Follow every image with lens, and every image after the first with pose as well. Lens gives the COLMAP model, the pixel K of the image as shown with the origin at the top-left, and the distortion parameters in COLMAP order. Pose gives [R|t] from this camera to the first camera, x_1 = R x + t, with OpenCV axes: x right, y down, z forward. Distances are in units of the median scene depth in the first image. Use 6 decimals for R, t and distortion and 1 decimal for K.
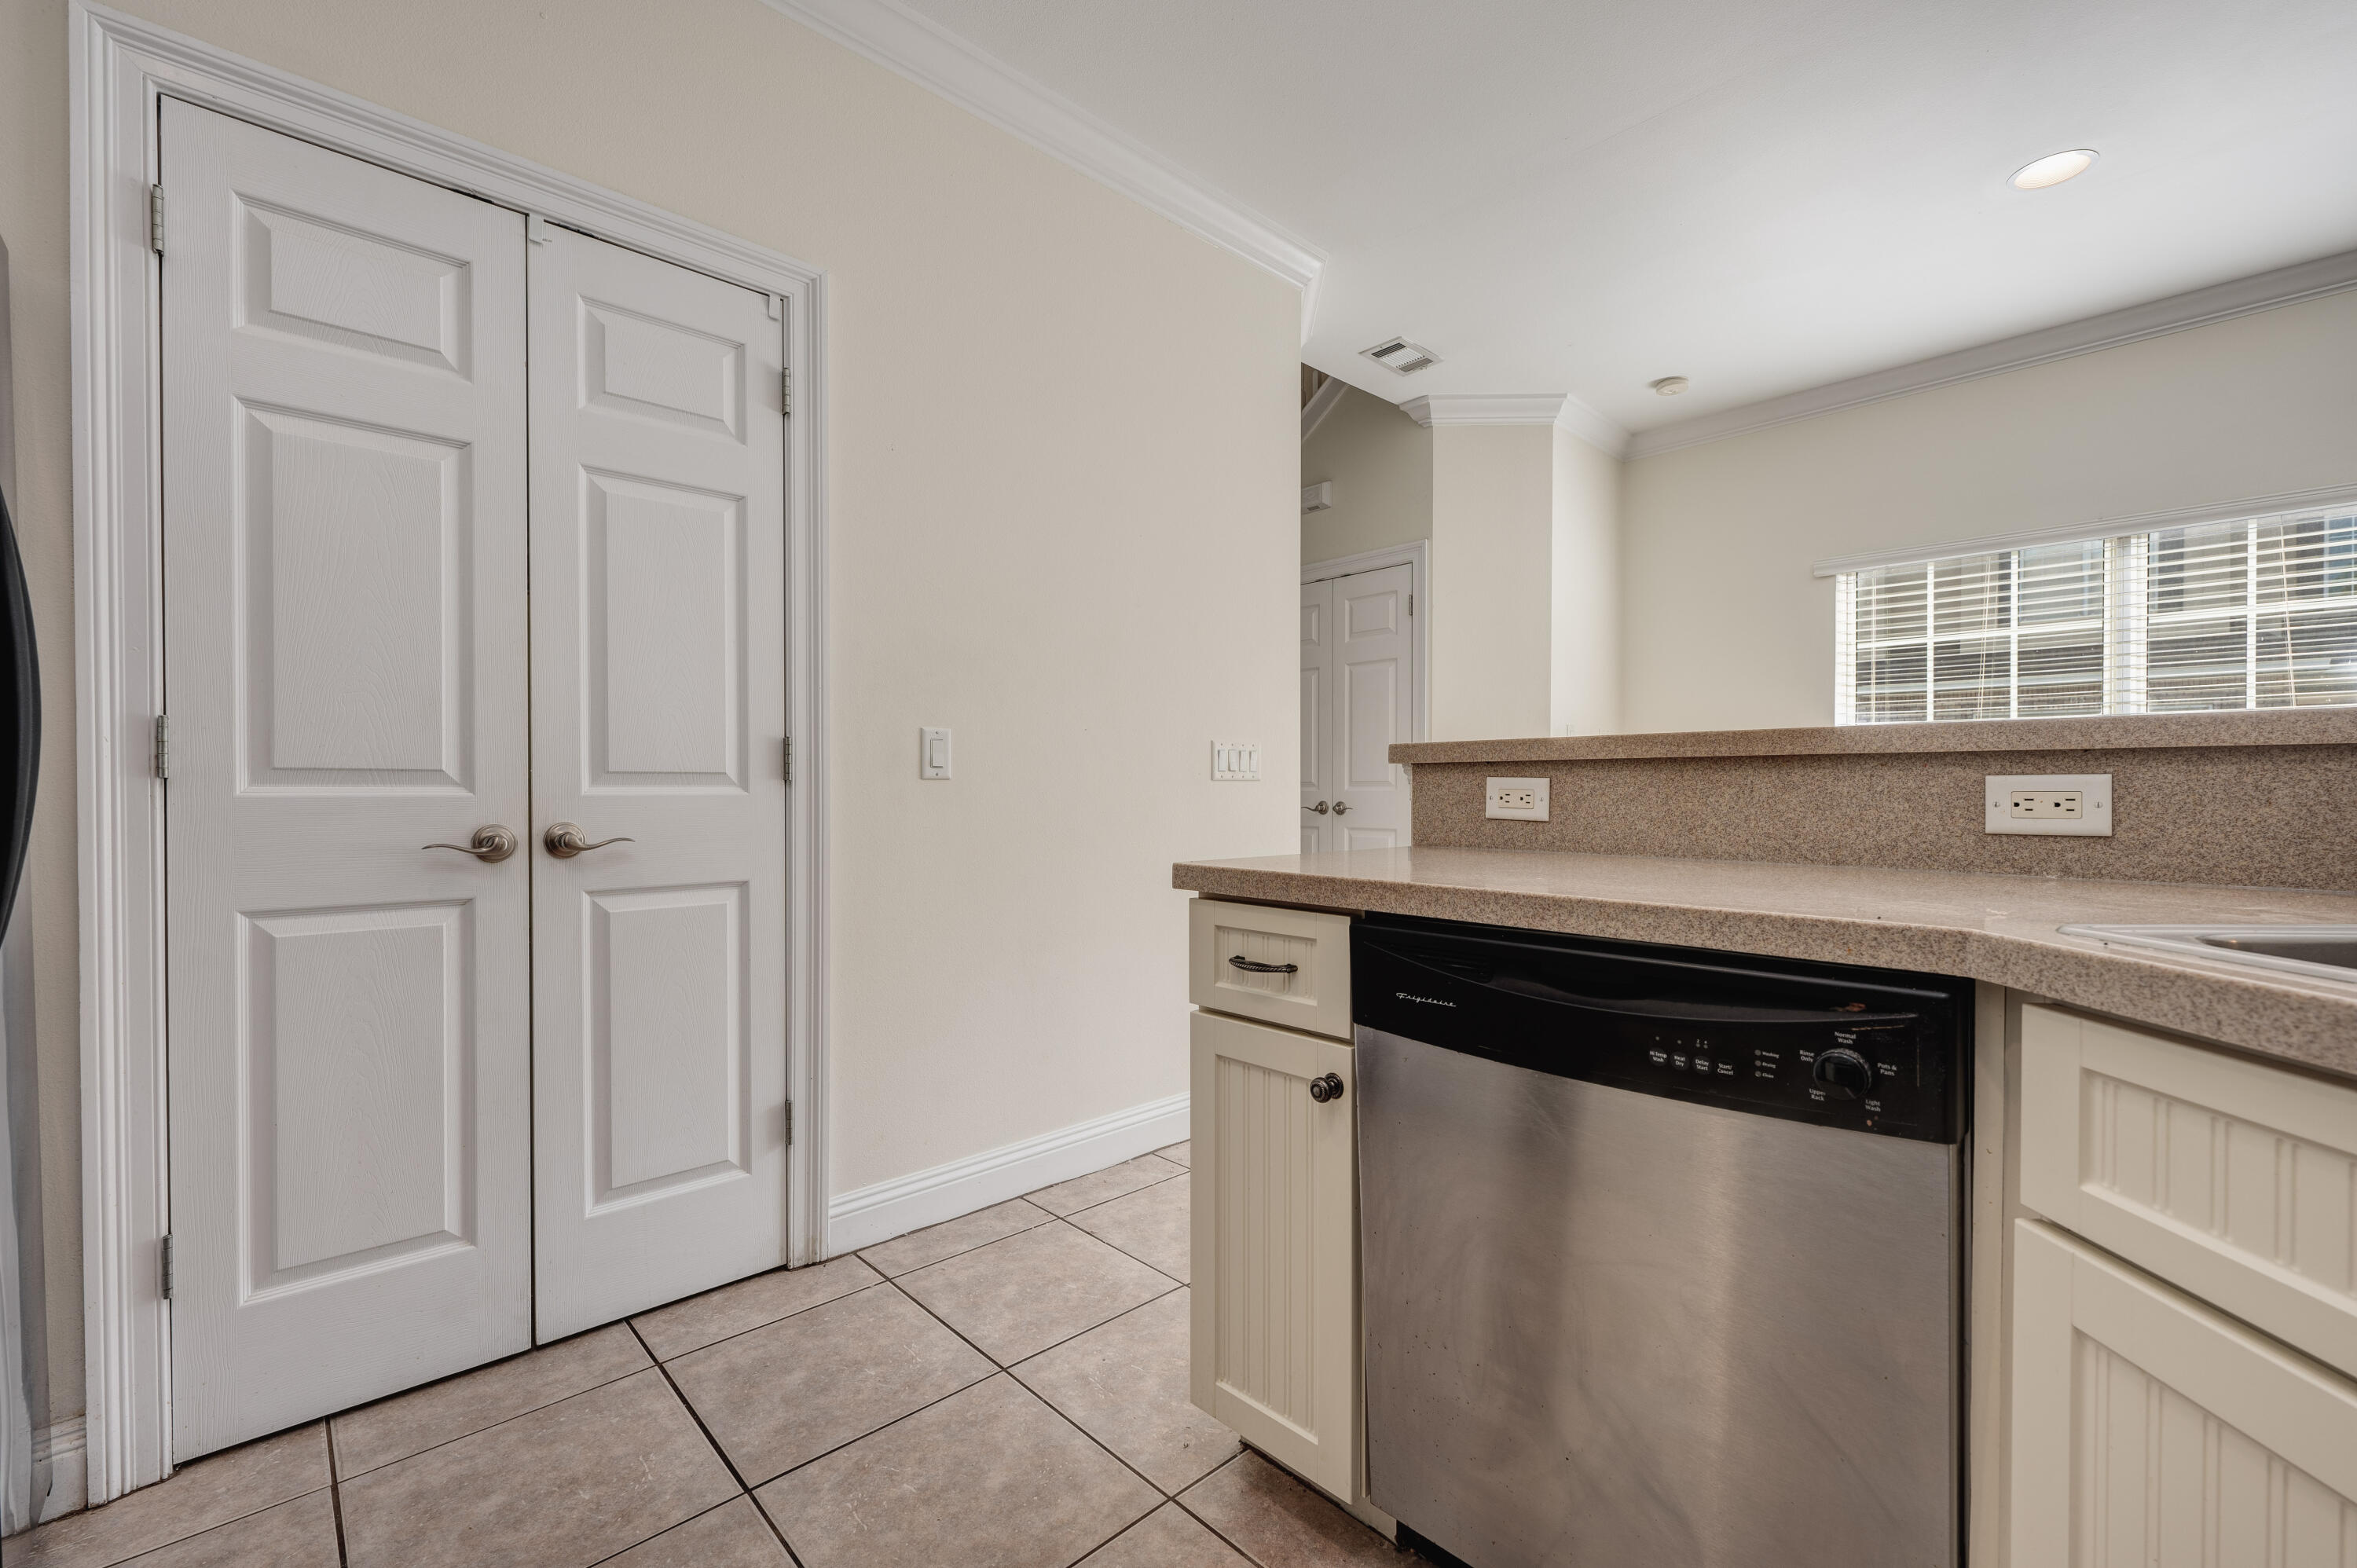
lens RADIAL K [[991.6, 0, 1190.0], [0, 991.6, 798.1], [0, 0, 1]] dist [-0.002616, -0.000954]
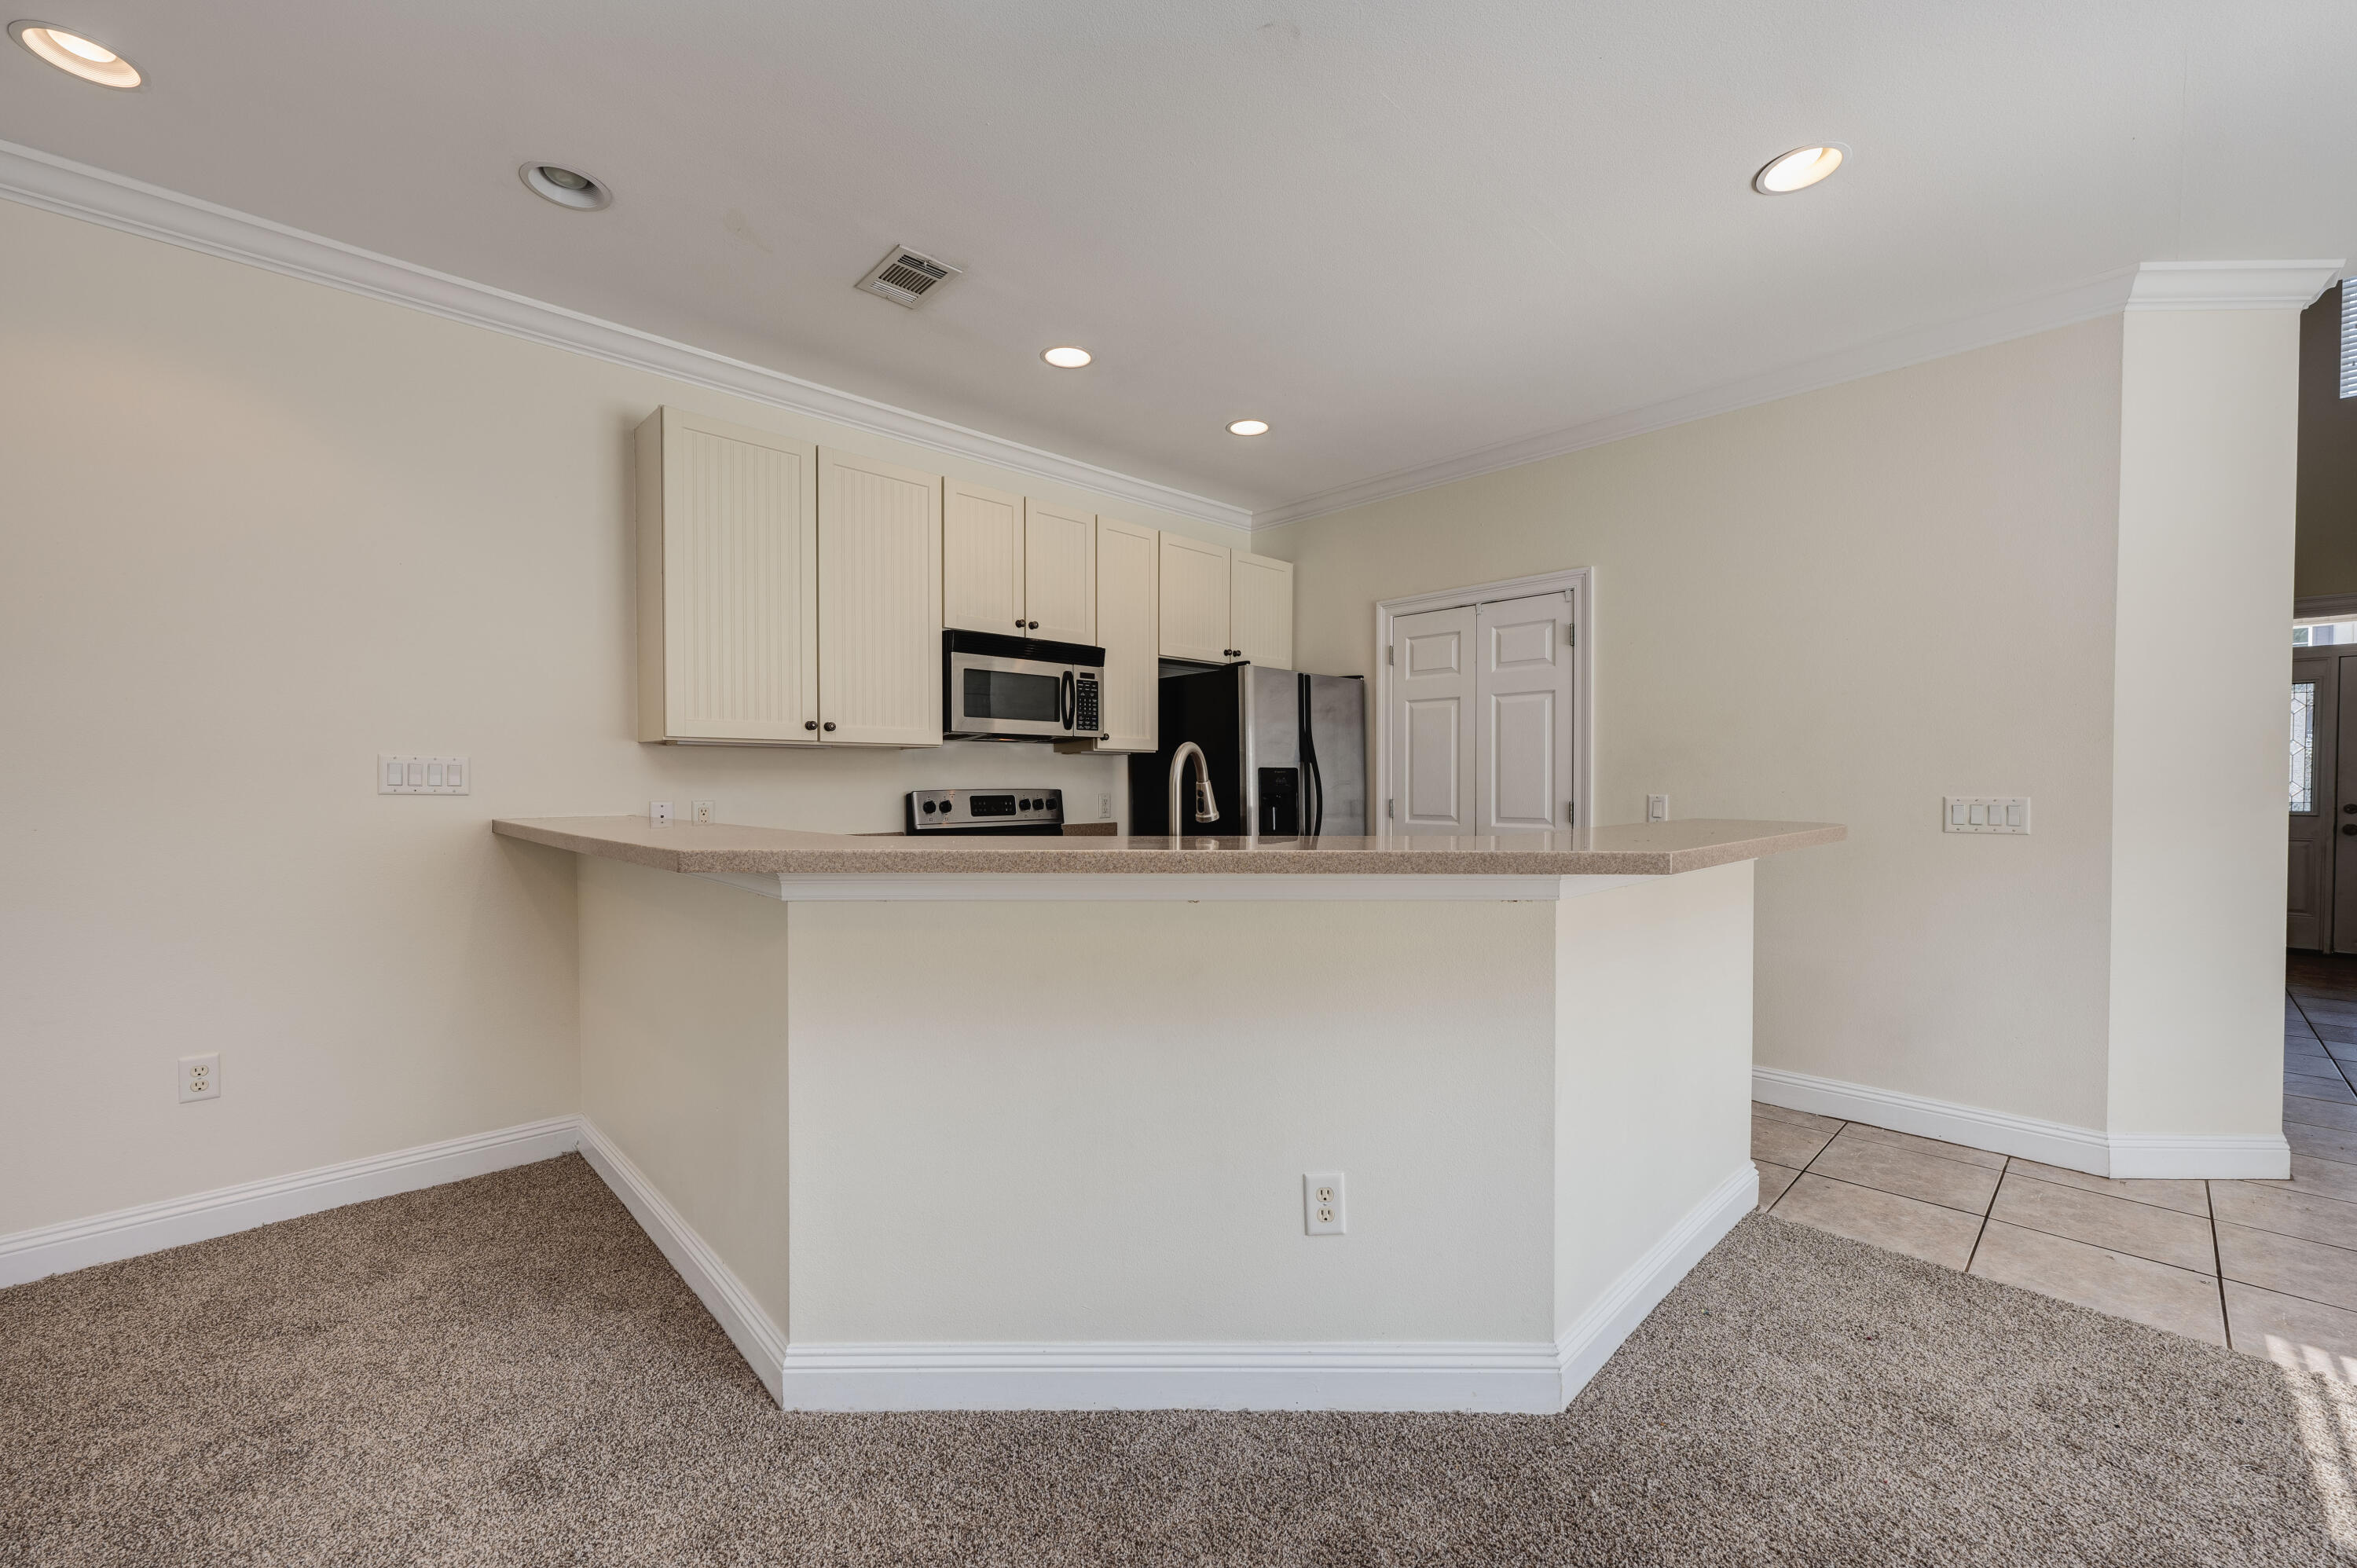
lens RADIAL K [[931.0, 0, 1192.9], [0, 931.0, 798.6], [0, 0, 1]] dist [-0.000500, -0.000236]
pose [[0.013800, 0.019300, -0.999719, 1.067416], [-0.008687, 0.999778, 0.019181, -0.069224], [0.999867, 0.008420, 0.013964, 0.128795]]
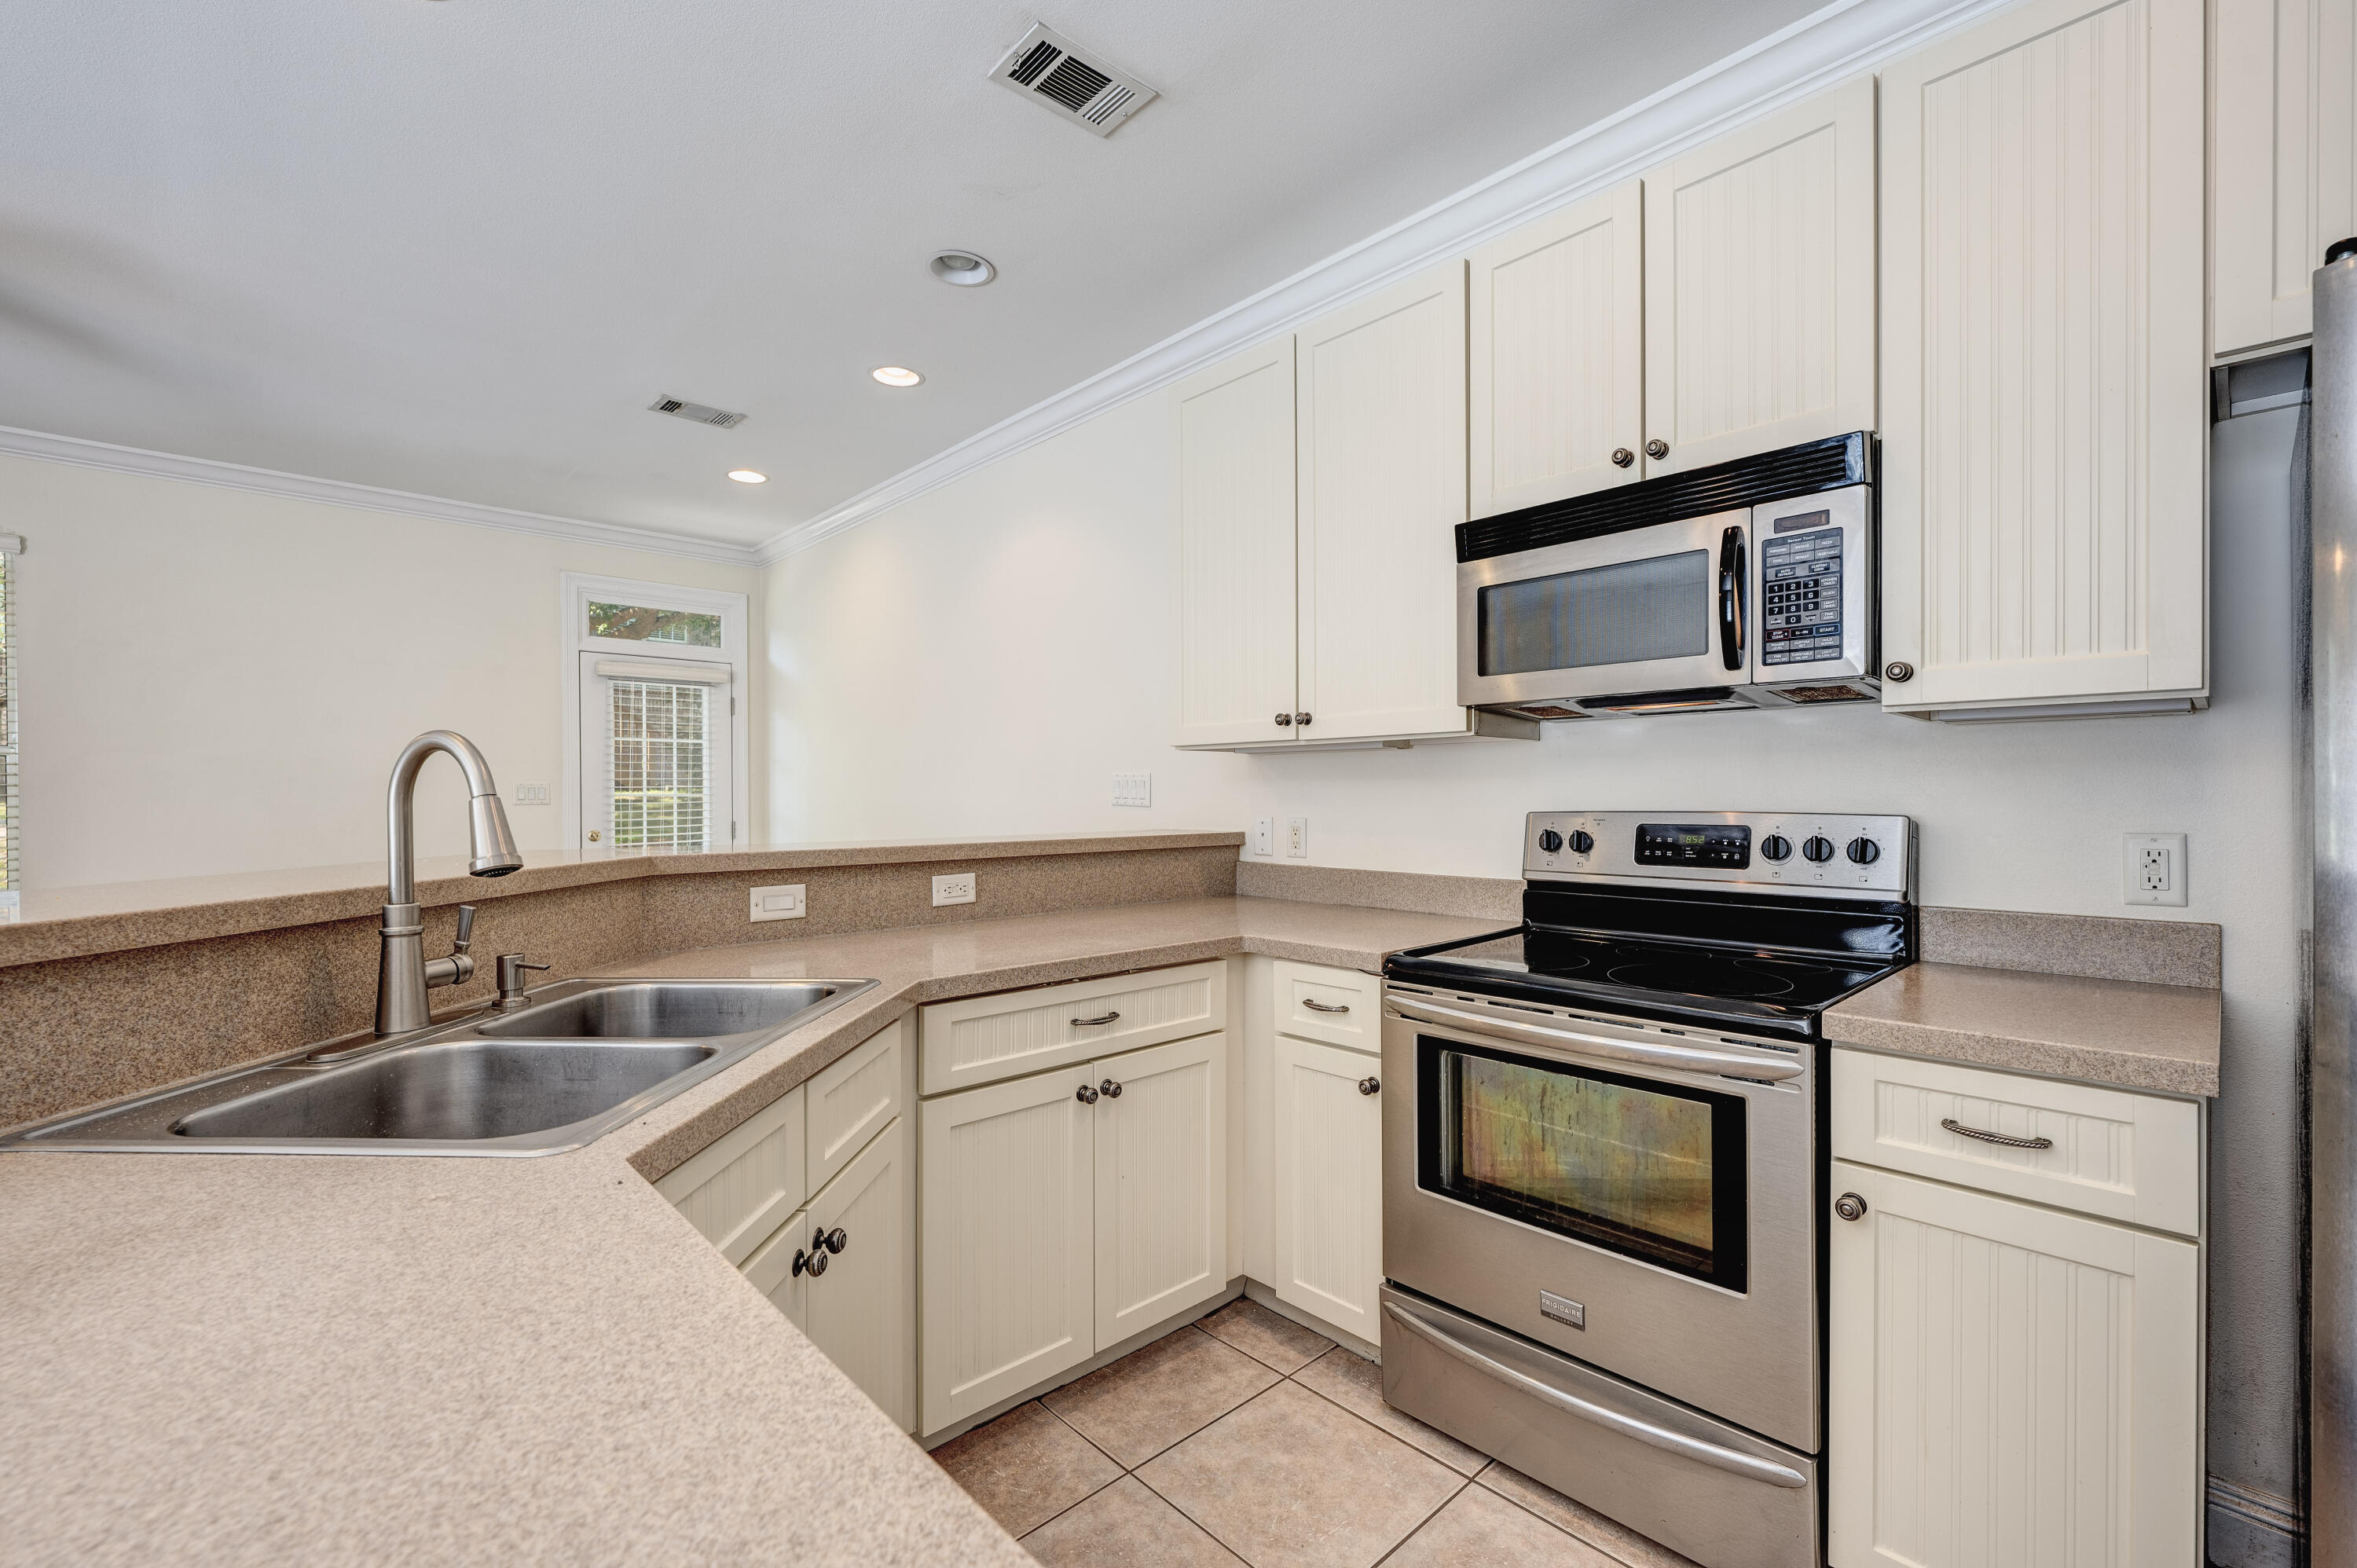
lens RADIAL K [[991.6, 0, 1184.8], [0, 991.6, 796.9], [0, 0, 1]] dist [-0.002616, -0.000954]
pose [[-0.999970, 0.002591, 0.007248, 0.038147], [0.002683, 0.999915, 0.012767, -0.074408], [-0.007214, 0.012786, -0.999892, 0.557762]]
